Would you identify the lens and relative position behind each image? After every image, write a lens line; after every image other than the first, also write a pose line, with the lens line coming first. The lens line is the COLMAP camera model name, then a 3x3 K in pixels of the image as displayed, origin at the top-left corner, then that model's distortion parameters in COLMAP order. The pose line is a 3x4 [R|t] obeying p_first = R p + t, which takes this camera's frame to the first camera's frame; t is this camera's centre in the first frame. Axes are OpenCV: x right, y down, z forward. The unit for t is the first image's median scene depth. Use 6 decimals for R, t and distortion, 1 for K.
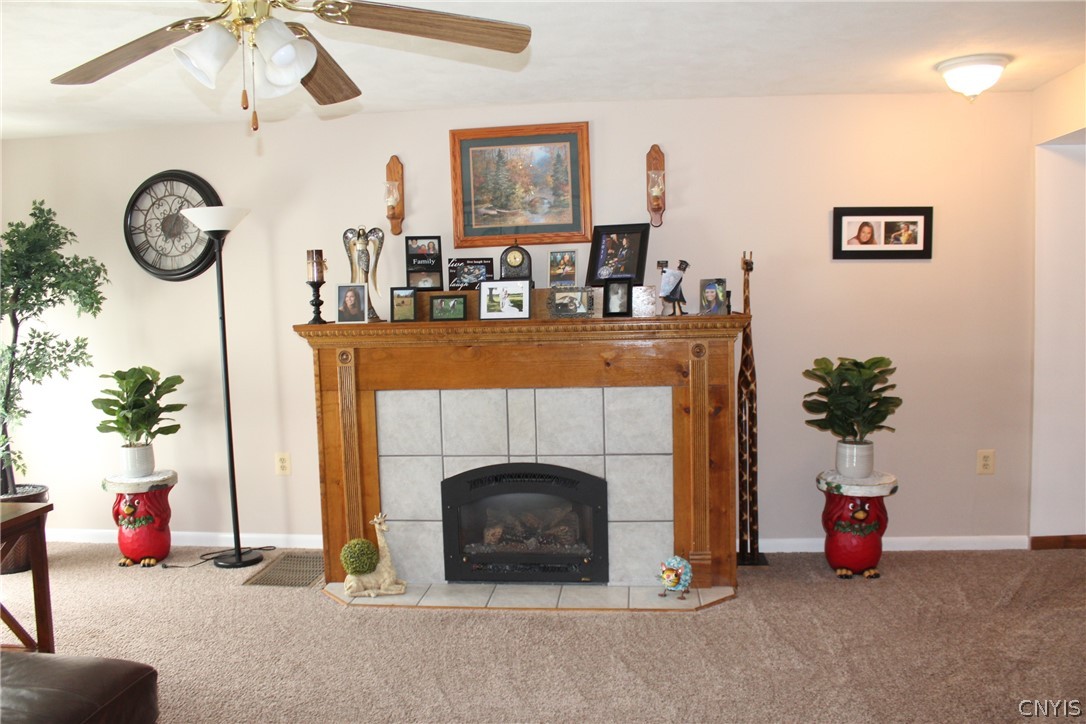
lens RADIAL K [[910.9, 0, 545.0], [0, 910.9, 359.2], [0, 0, 1]] dist [-0.161940, 0.146951]
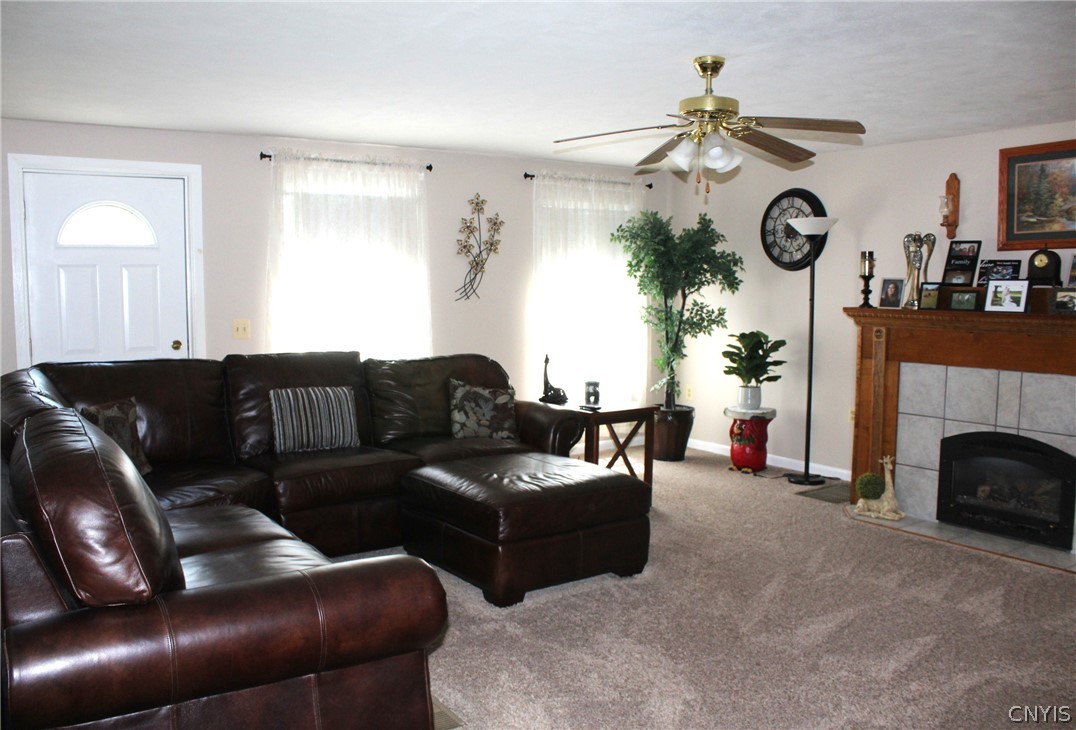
lens RADIAL K [[975.6, 0, 528.9], [0, 975.6, 367.0], [0, 0, 1]] dist [-0.131462, 0.156472]
pose [[0.652585, 0.096378, -0.751561, 0.480901], [-0.080527, 0.995082, 0.057685, 0.005772], [0.753424, 0.022876, 0.657136, -0.285500]]
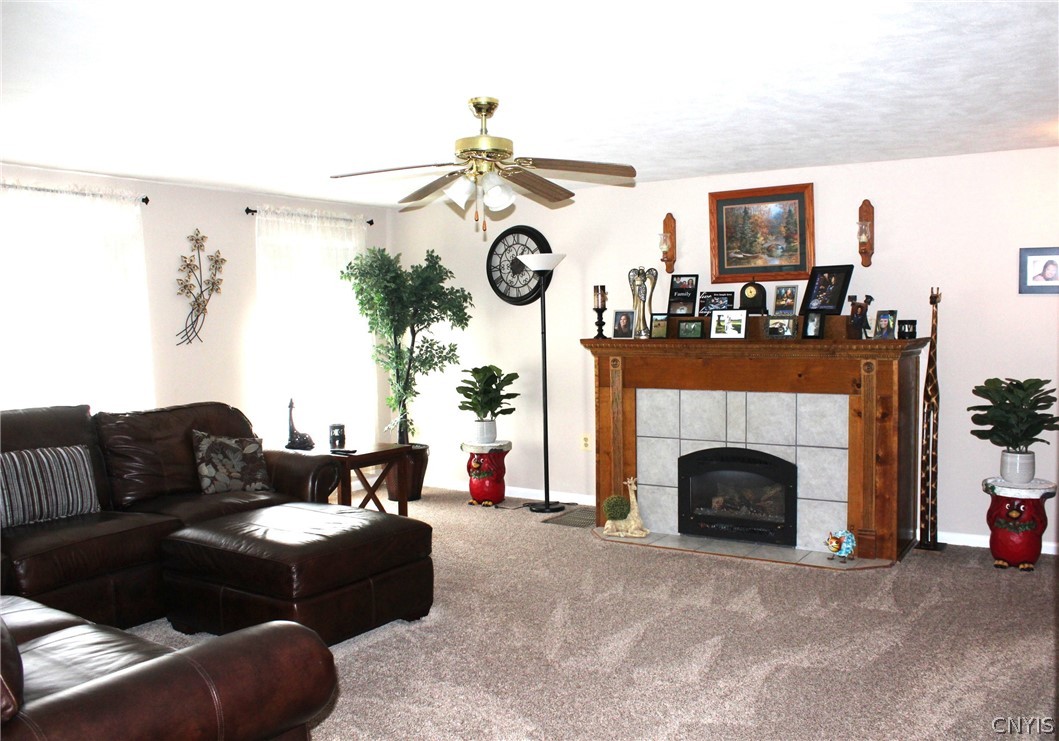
lens RADIAL K [[990.5, 0, 578.9], [0, 990.5, 359.0], [0, 0, 1]] dist [-0.121178, 0.091964]
pose [[0.898457, 0.032449, -0.437861, 0.380120], [-0.042823, 0.998987, -0.013836, 0.014356], [0.436968, 0.031182, 0.898936, -0.378295]]
